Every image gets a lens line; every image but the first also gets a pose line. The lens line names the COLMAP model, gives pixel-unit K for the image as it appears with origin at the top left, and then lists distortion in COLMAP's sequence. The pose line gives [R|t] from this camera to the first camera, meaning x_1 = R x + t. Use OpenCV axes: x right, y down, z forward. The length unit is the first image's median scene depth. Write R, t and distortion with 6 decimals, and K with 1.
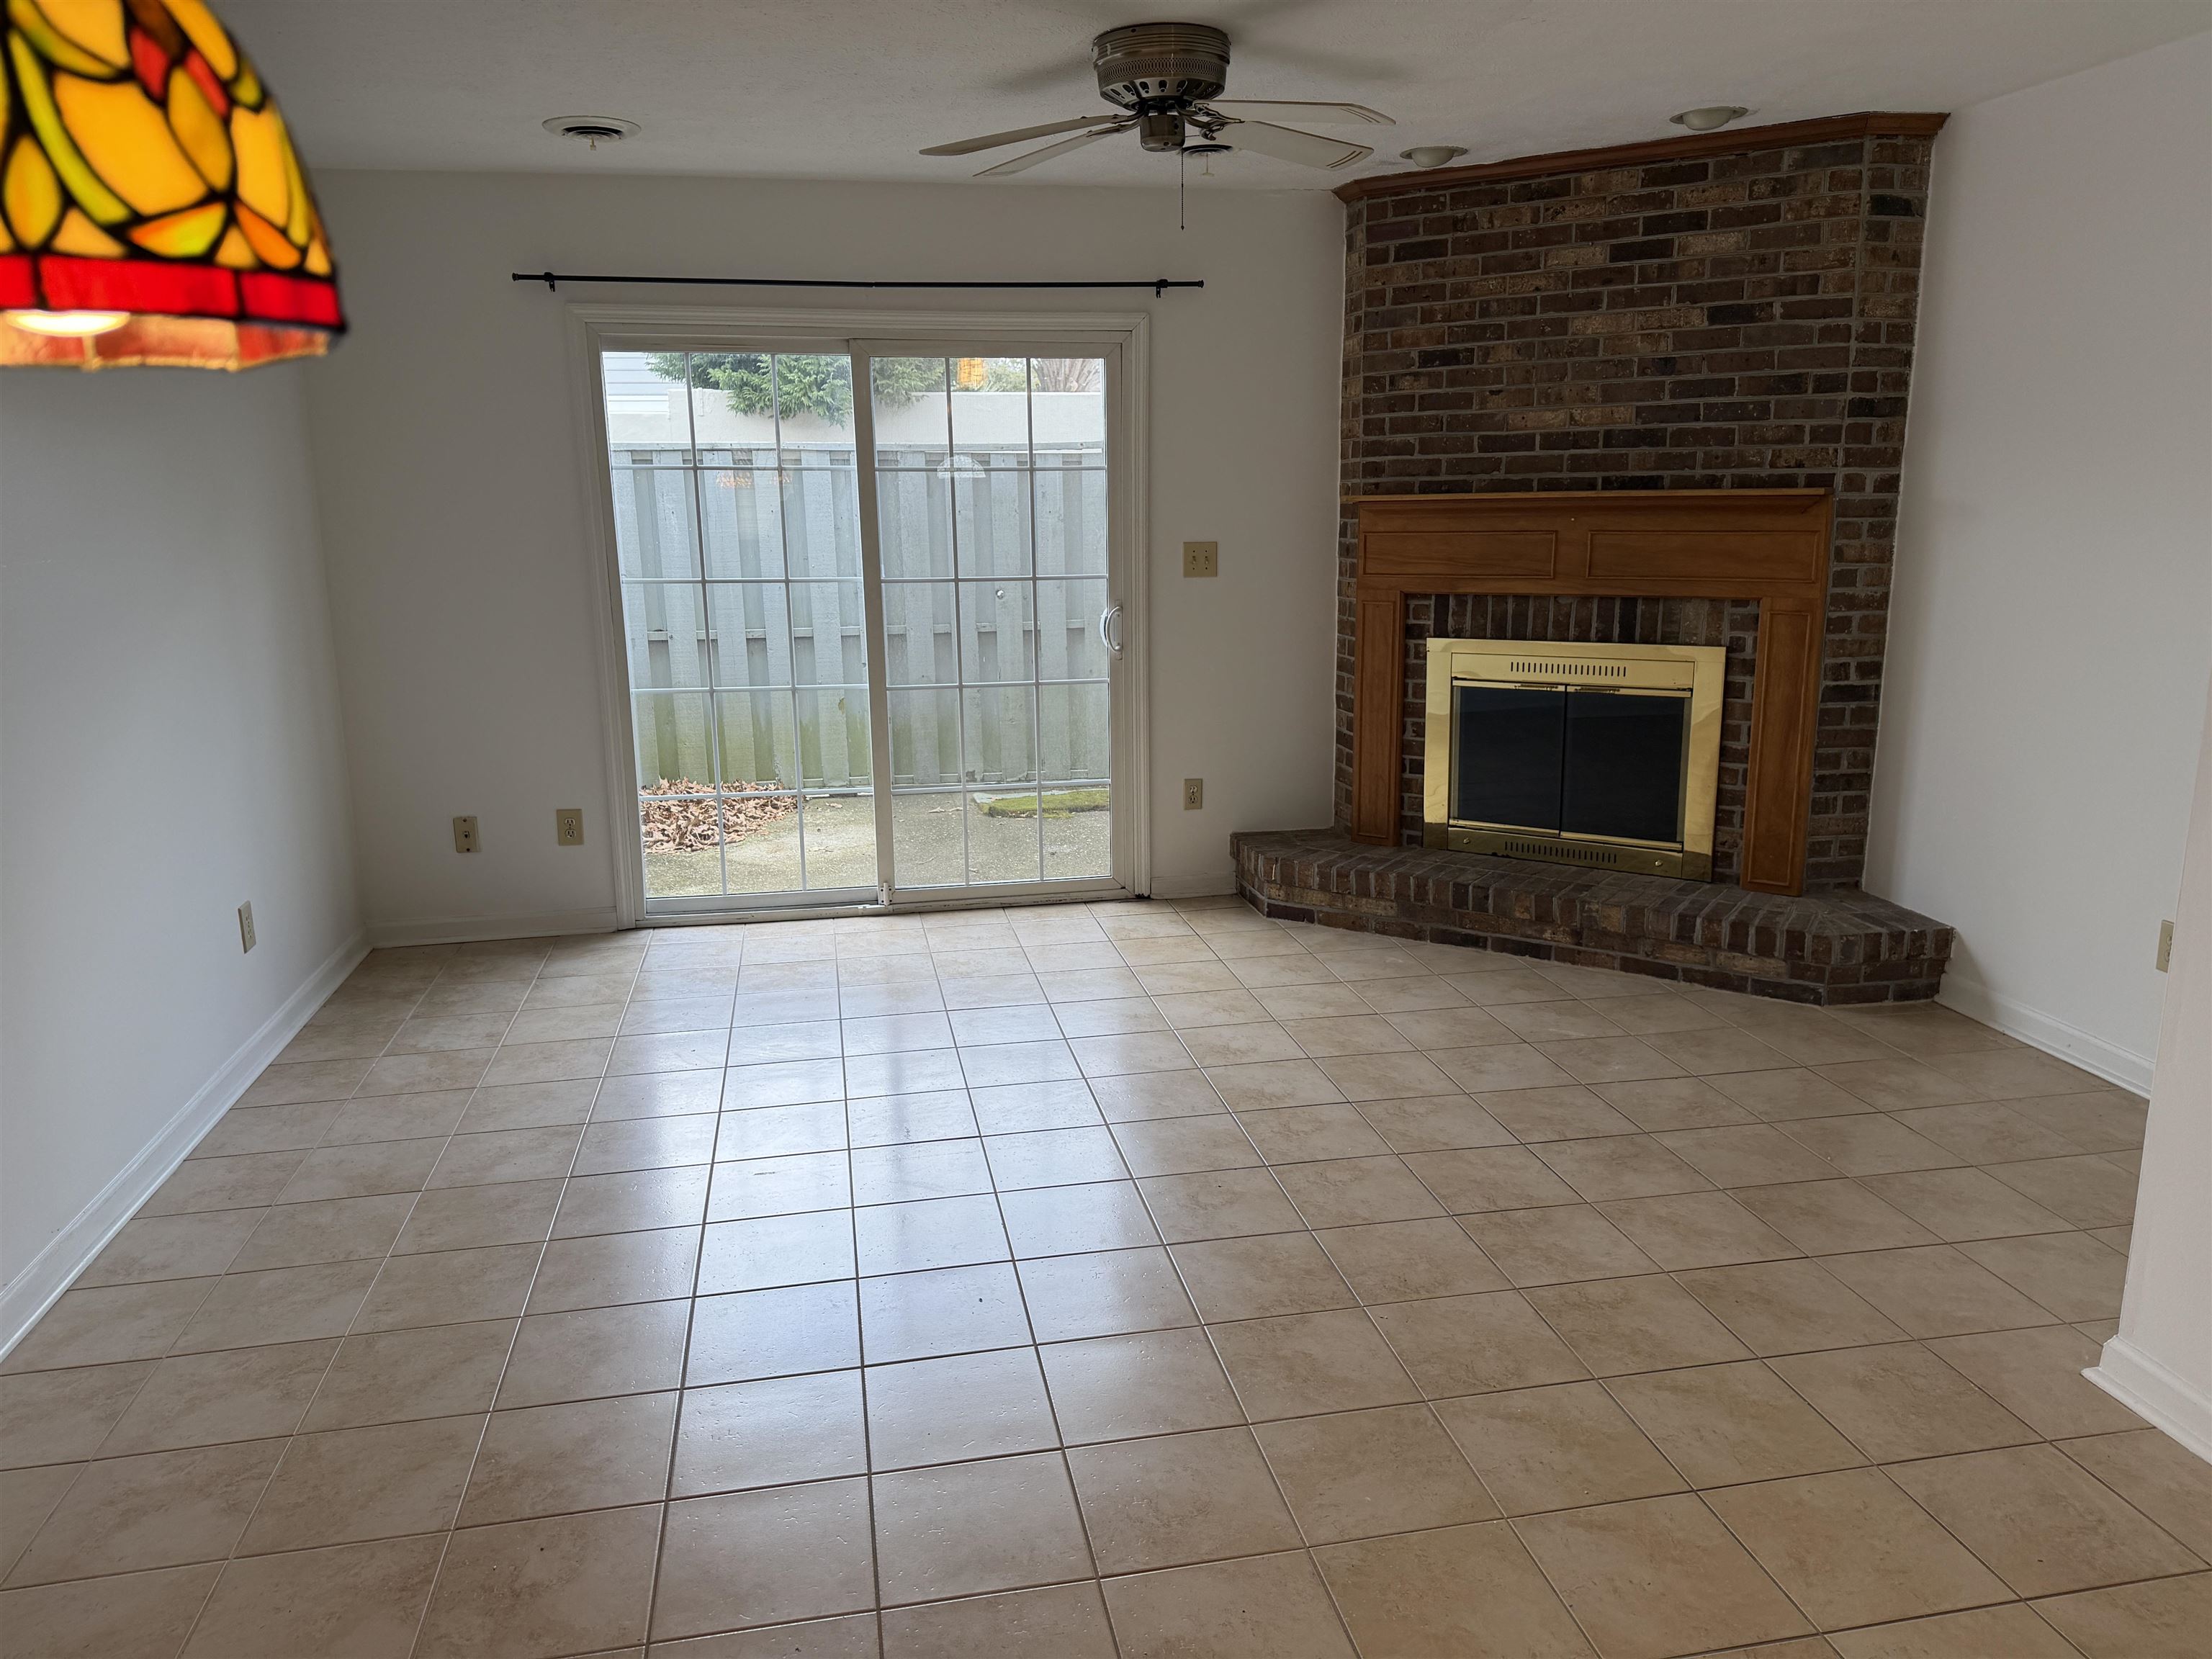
lens RADIAL K [[1548.0, 0, 1106.0], [0, 1548.0, 829.5], [0, 0, 1]] dist [0.215457, -0.435346]
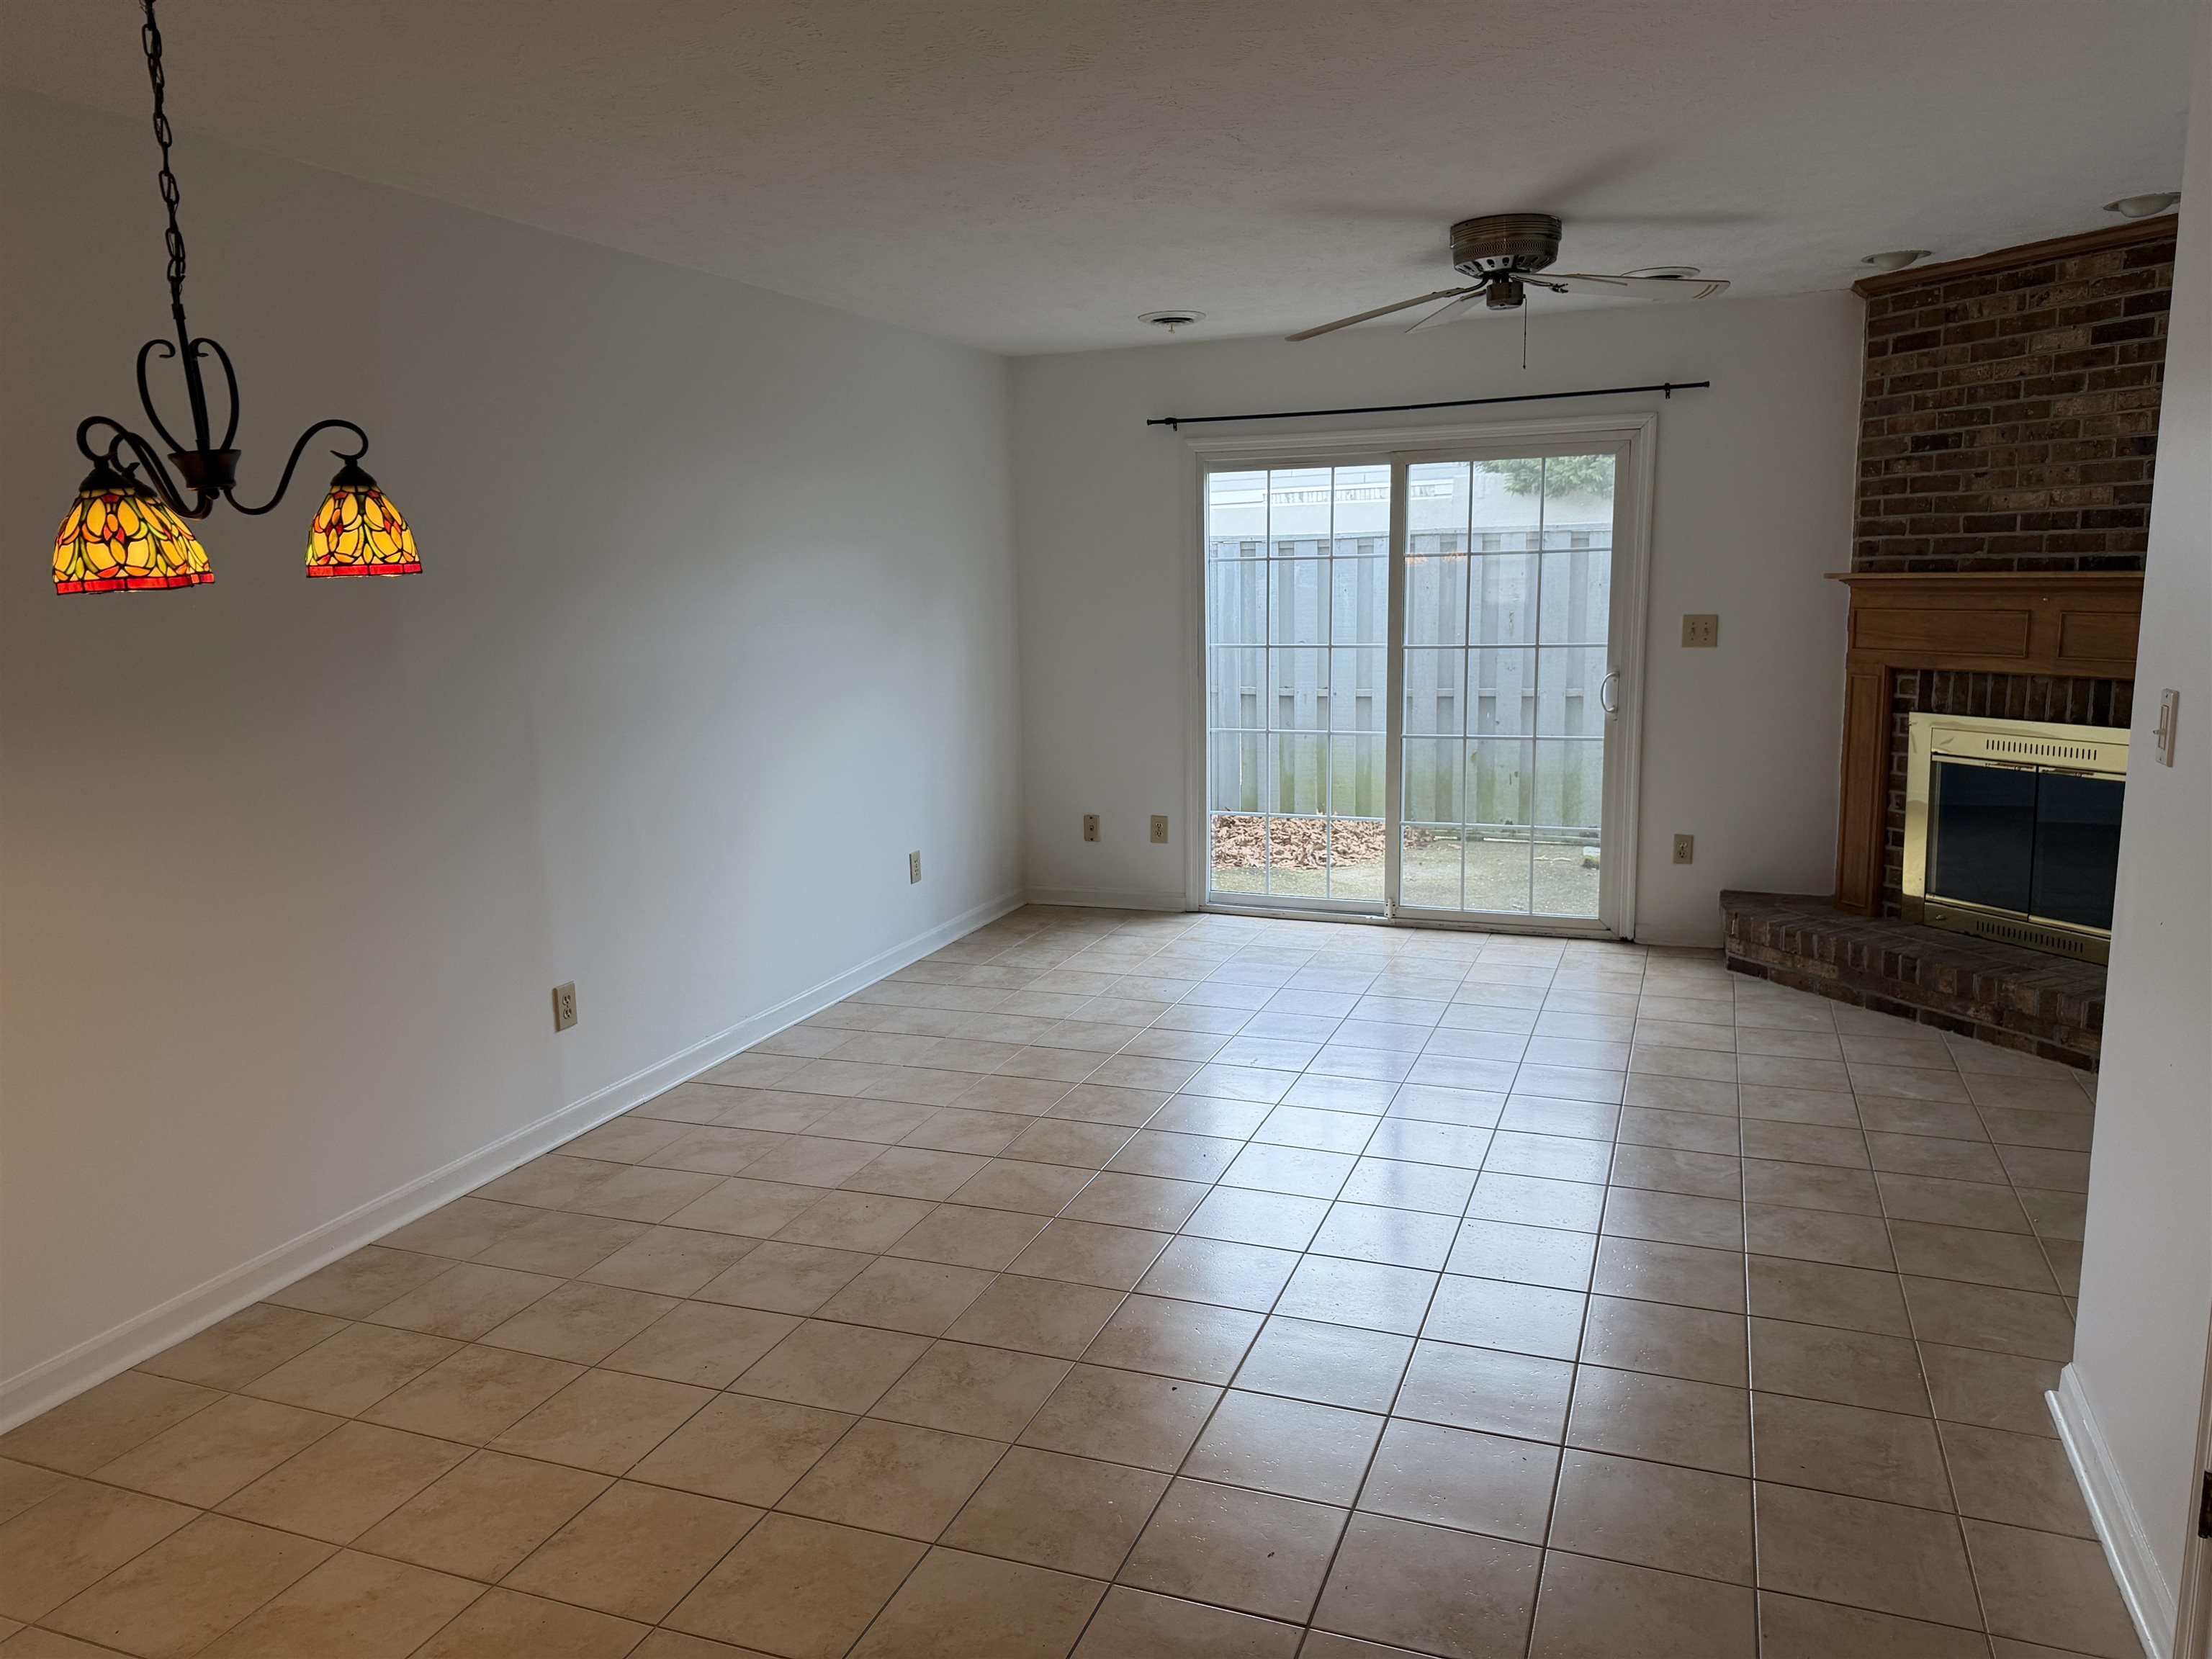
lens RADIAL K [[1563.6, 0, 1102.8], [0, 1563.6, 859.8], [0, 0, 1]] dist [0.059781, -0.051857]
pose [[0.846676, 0.092280, -0.524046, 0.320398], [-0.104360, 0.994518, 0.006517, 0.021045], [0.521775, 0.049172, 0.851665, -0.146020]]
